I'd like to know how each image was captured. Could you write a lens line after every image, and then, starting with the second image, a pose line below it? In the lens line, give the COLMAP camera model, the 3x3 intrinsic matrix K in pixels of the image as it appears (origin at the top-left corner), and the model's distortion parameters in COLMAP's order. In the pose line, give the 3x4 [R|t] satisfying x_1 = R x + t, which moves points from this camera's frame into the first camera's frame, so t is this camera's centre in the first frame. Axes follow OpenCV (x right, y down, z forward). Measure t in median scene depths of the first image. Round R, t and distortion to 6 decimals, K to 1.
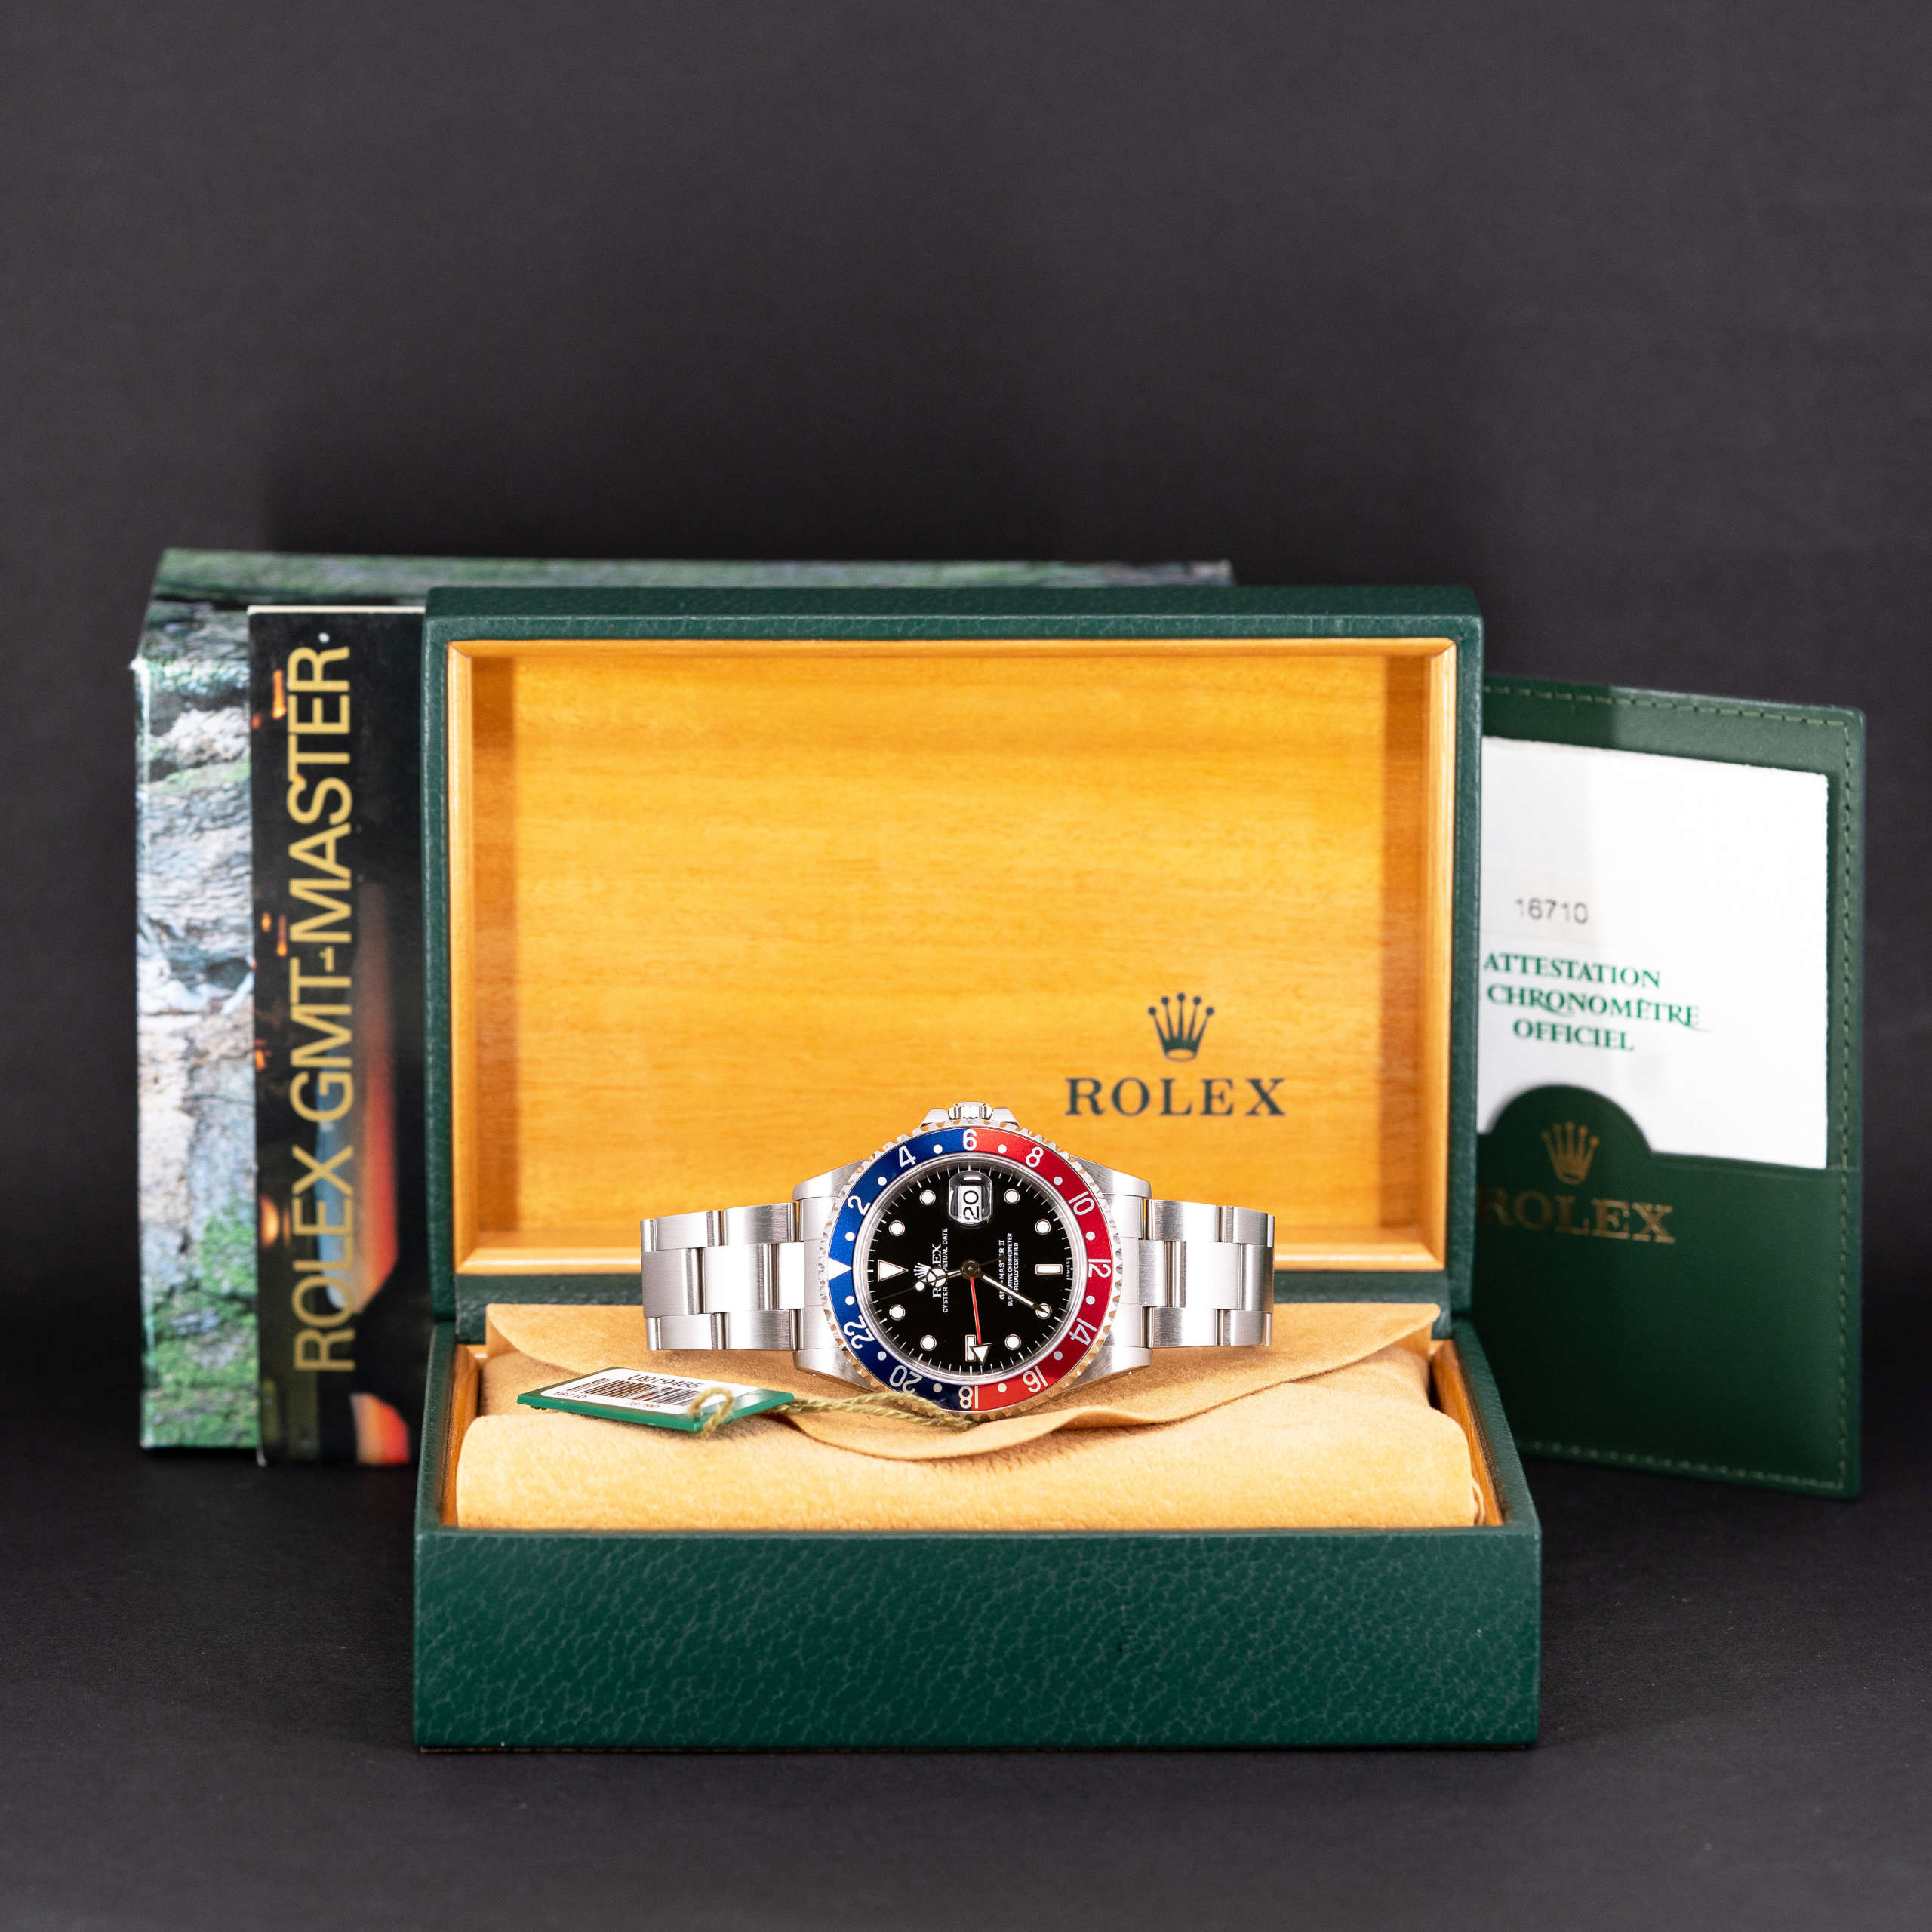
lens RADIAL K [[10177.0, 0, 966.0], [0, 10177.0, 966.0], [0, 0, 1]] dist [0.042953, 3.858743]
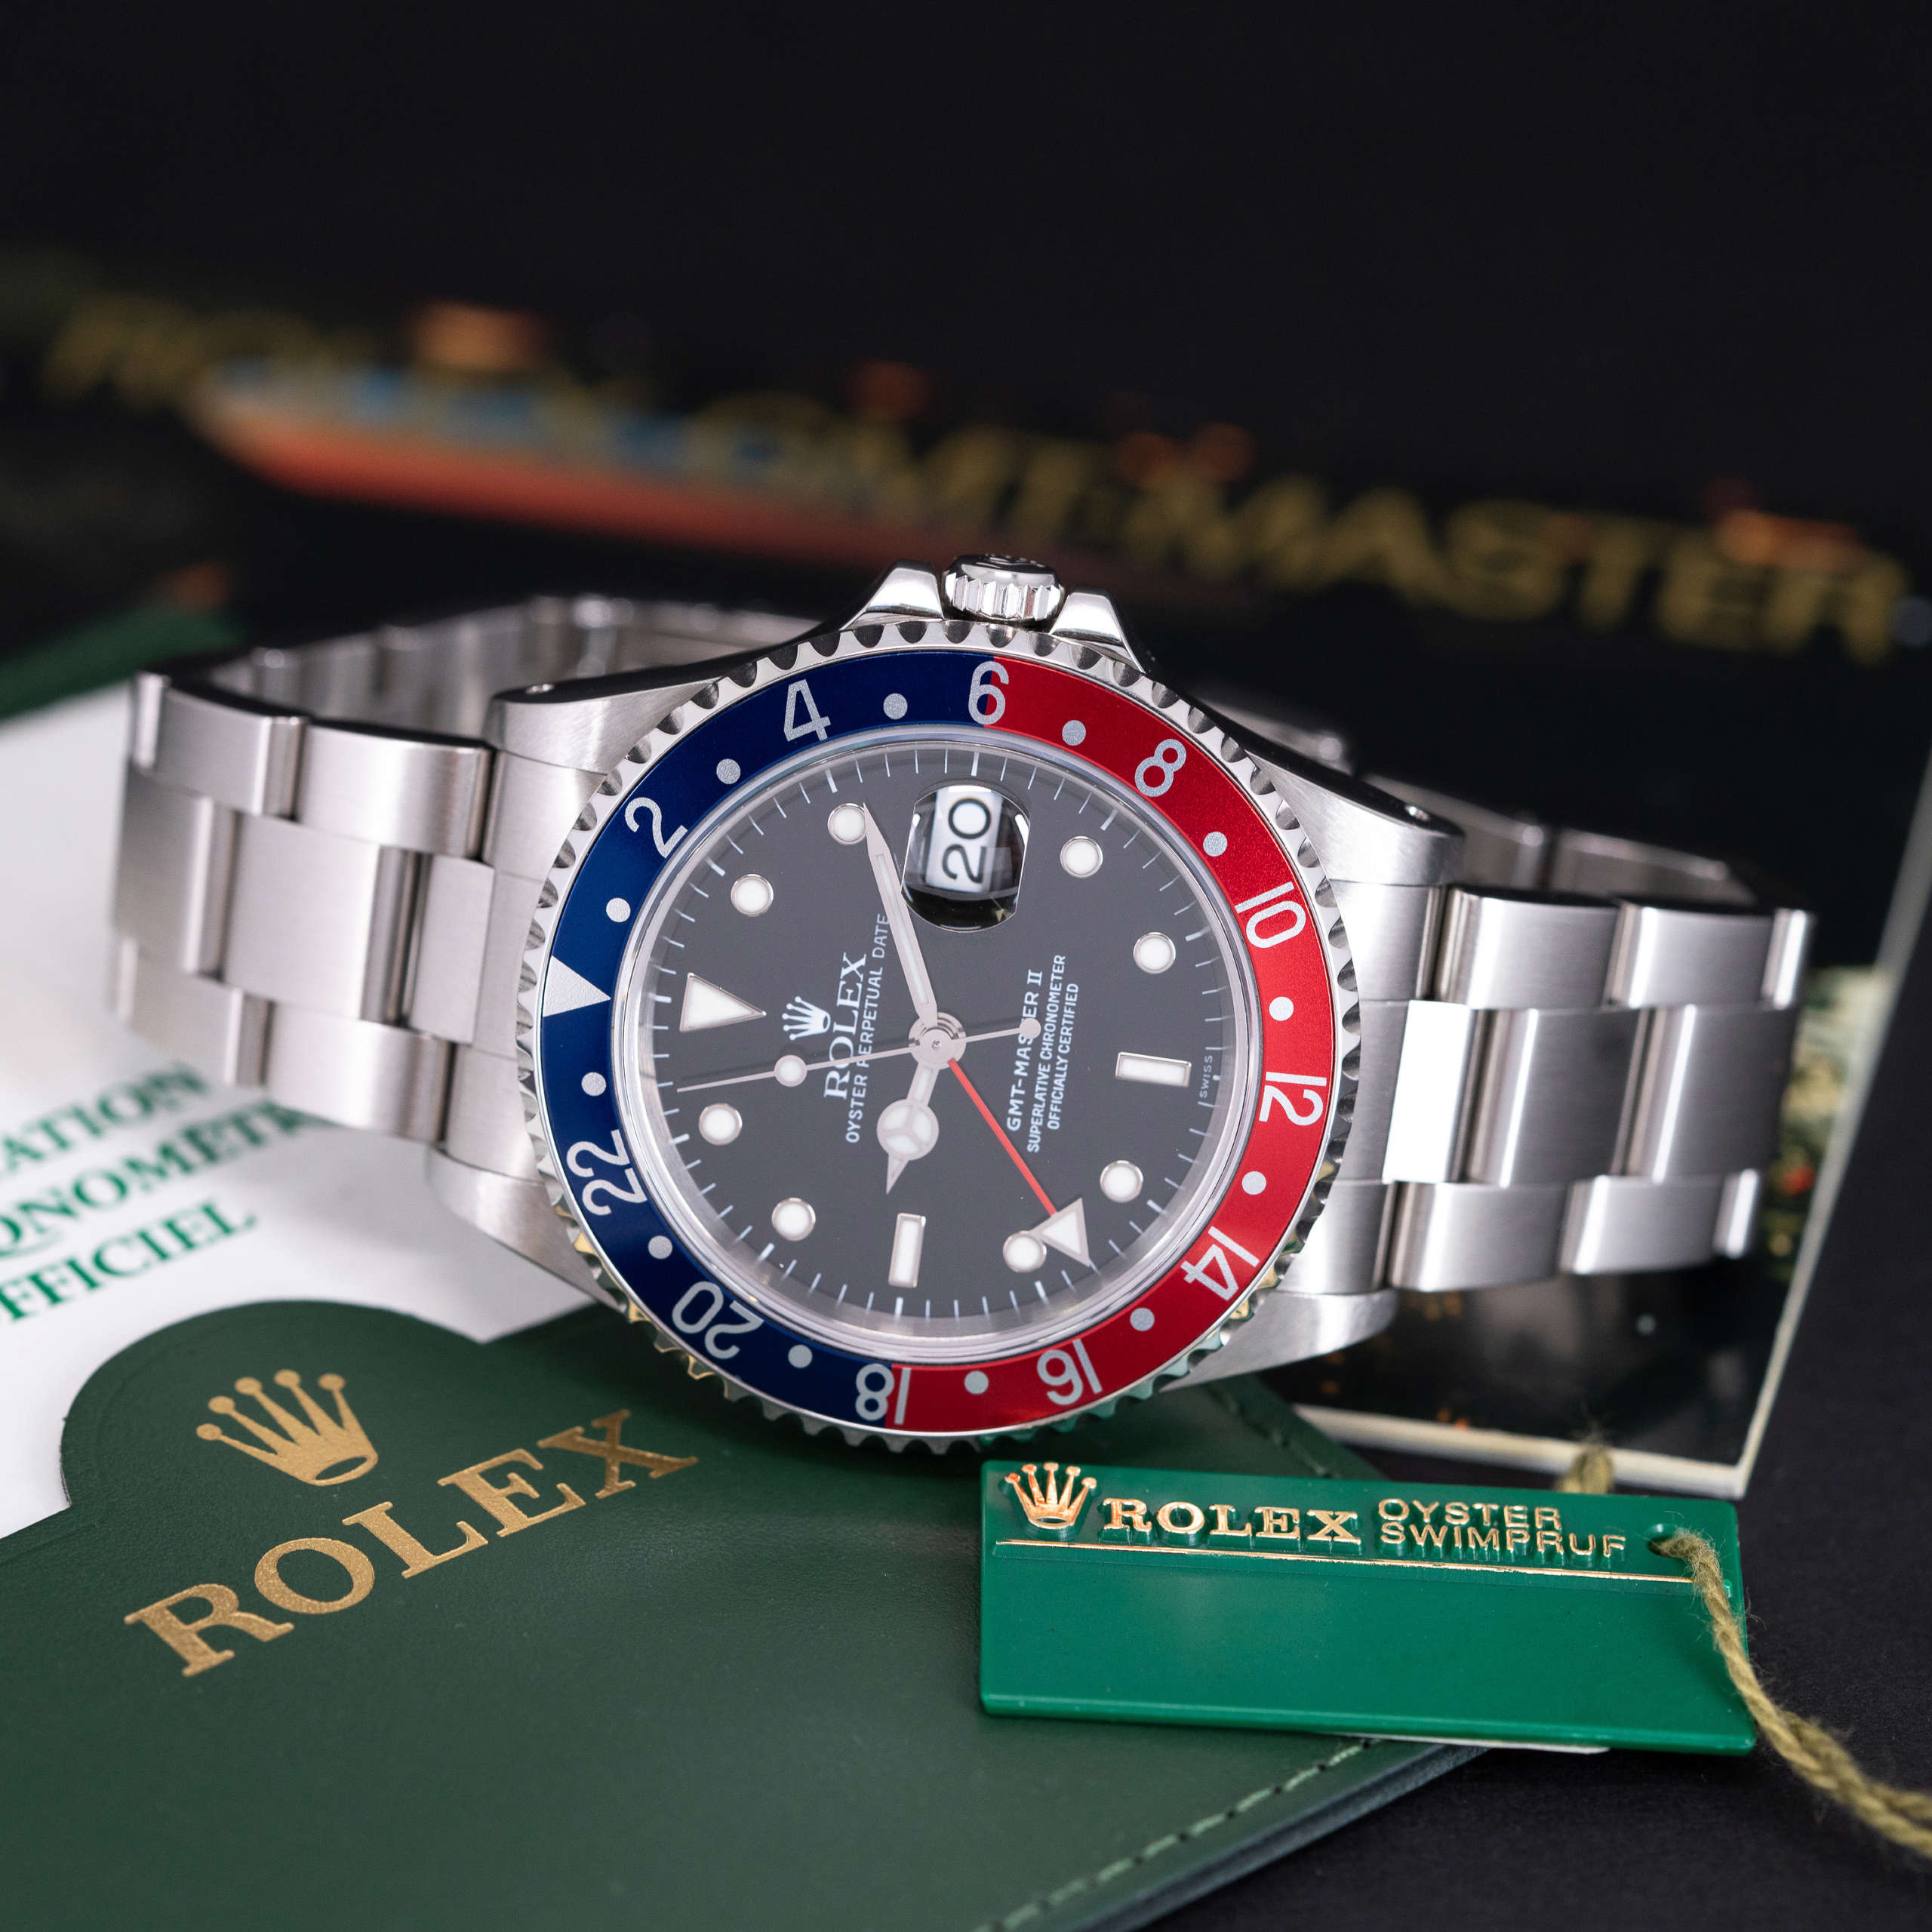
lens RADIAL K [[10177.0, 0, 966.0], [0, 10177.0, 966.0], [0, 0, 1]] dist [0.042953, 3.858743]
pose [[0.989563, 0.142386, 0.022177, -0.006939], [-0.142195, 0.939872, 0.310516, -0.084686], [0.023370, -0.310429, 0.950309, 0.658310]]
